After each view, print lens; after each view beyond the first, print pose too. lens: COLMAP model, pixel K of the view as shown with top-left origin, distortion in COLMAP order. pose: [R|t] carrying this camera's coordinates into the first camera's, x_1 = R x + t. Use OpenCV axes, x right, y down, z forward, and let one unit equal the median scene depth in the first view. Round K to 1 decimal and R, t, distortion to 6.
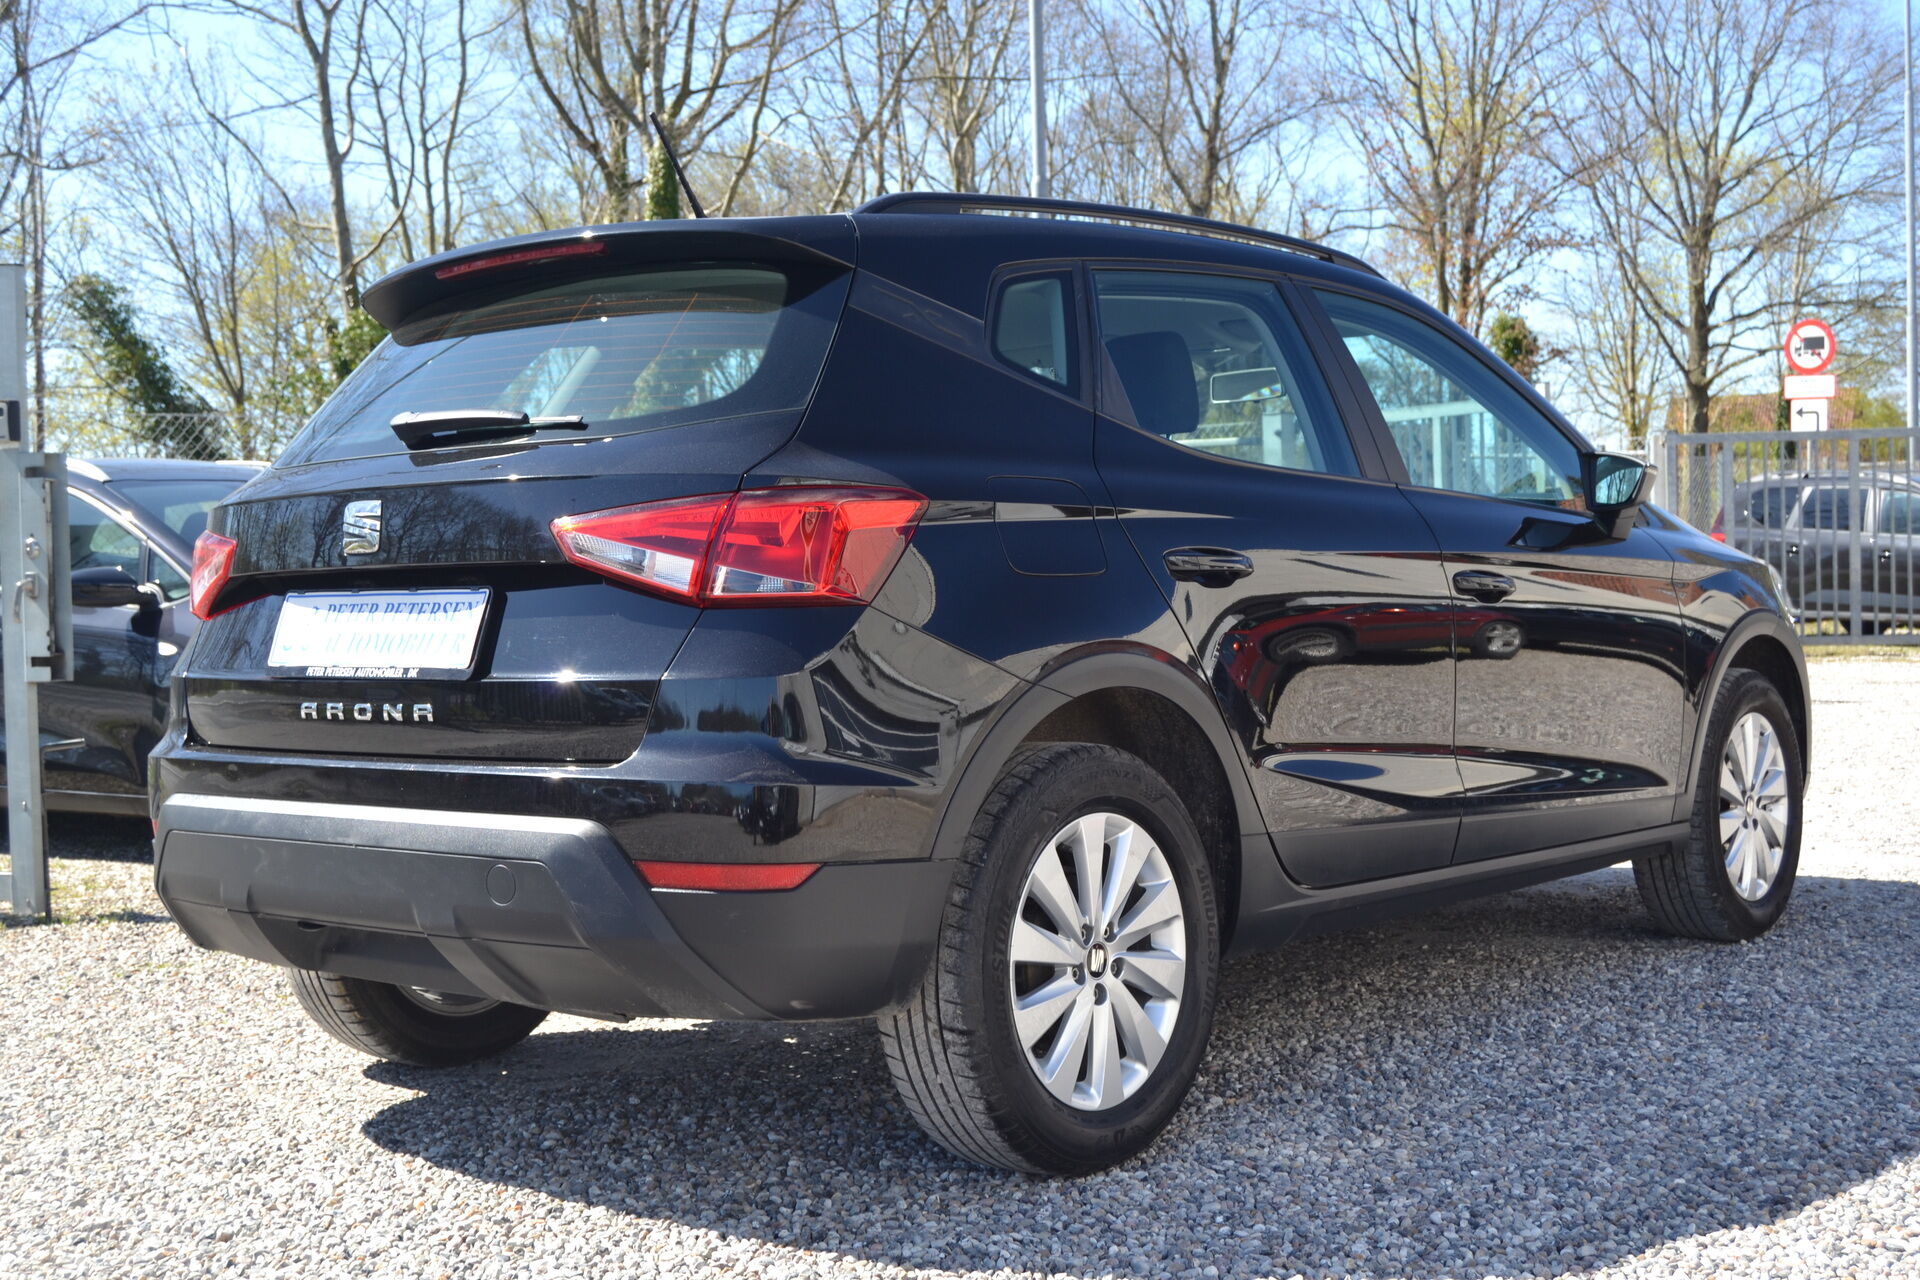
lens RADIAL K [[2283.3, 0, 960.0], [0, 2283.3, 640.0], [0, 0, 1]] dist [-0.008530, -0.014259]
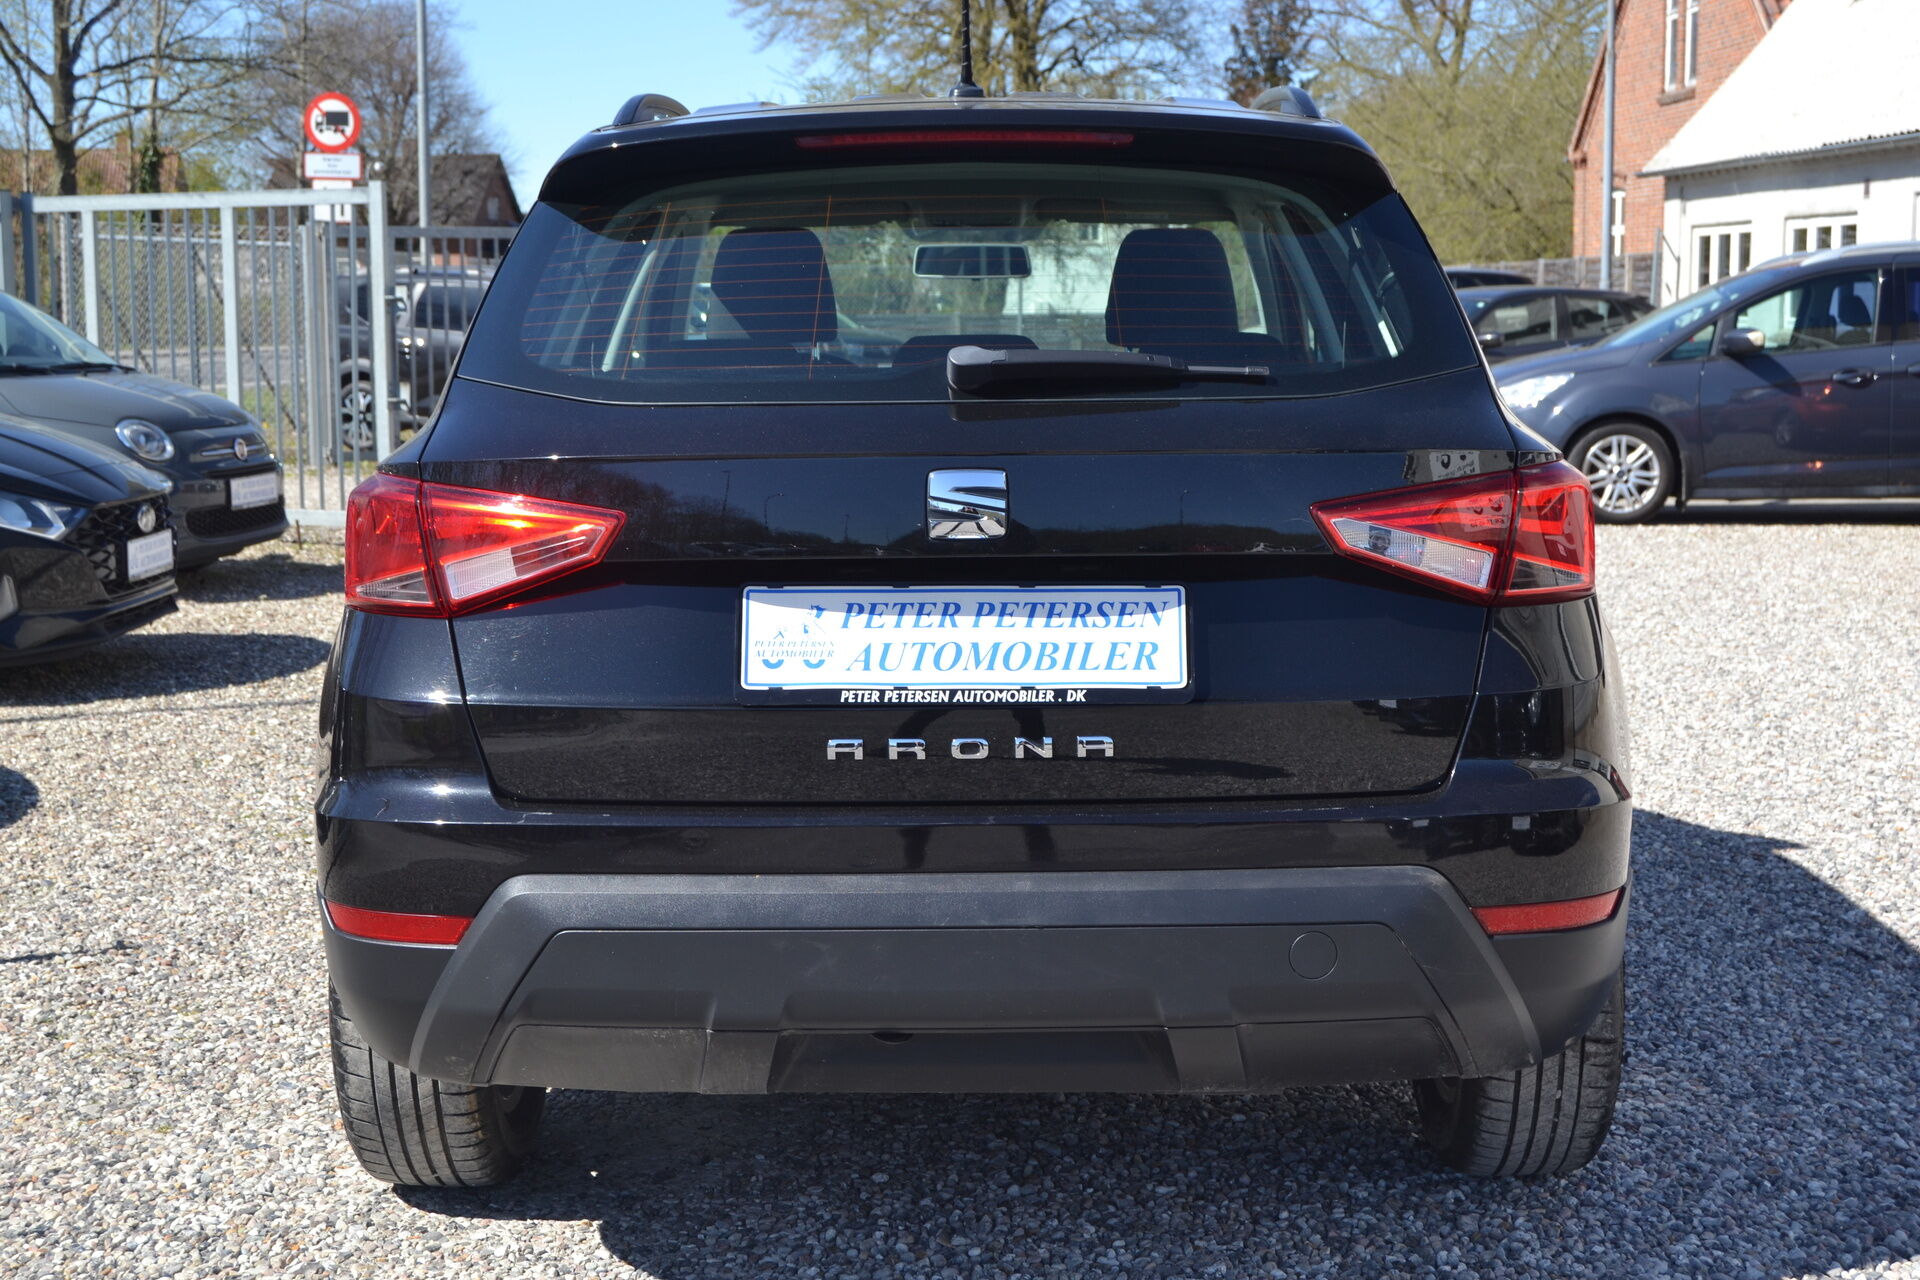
lens RADIAL K [[2552.8, 0, 960.0], [0, 2552.8, 640.0], [0, 0, 1]] dist [-0.074868, -0.029168]
pose [[0.774106, -0.058046, 0.630390, -0.774941], [0.003855, 0.996201, 0.086995, -0.076029], [-0.633045, -0.064913, 0.771389, 0.343424]]
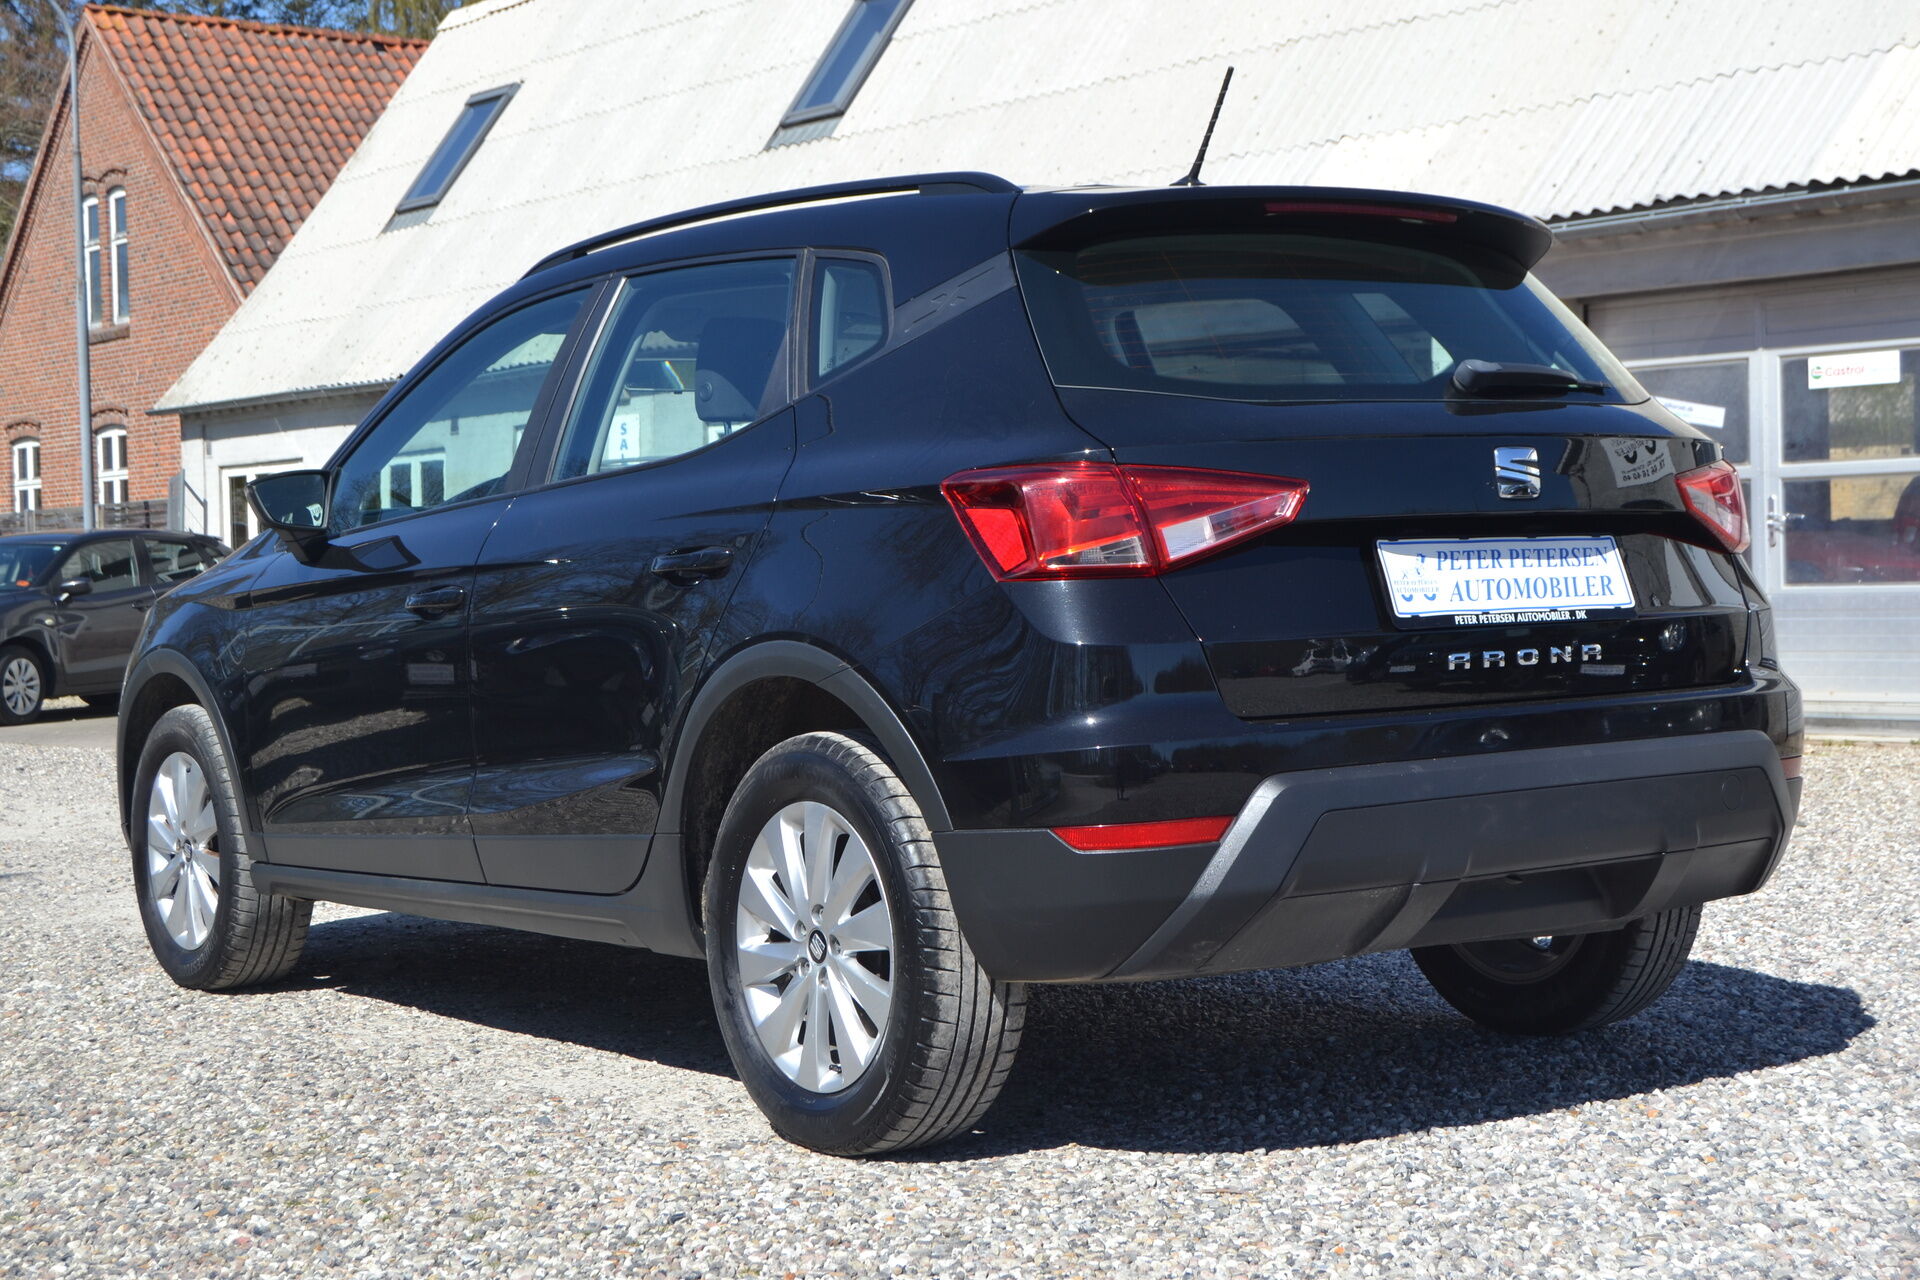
lens RADIAL K [[2922.4, 0, 960.0], [0, 2922.4, 640.0], [0, 0, 1]] dist [-0.044282, -0.008511]
pose [[0.256354, -0.003451, 0.966577, -1.515242], [0.051308, 0.998632, -0.010042, 0.023384], [-0.965220, 0.052168, 0.256180, 0.889758]]
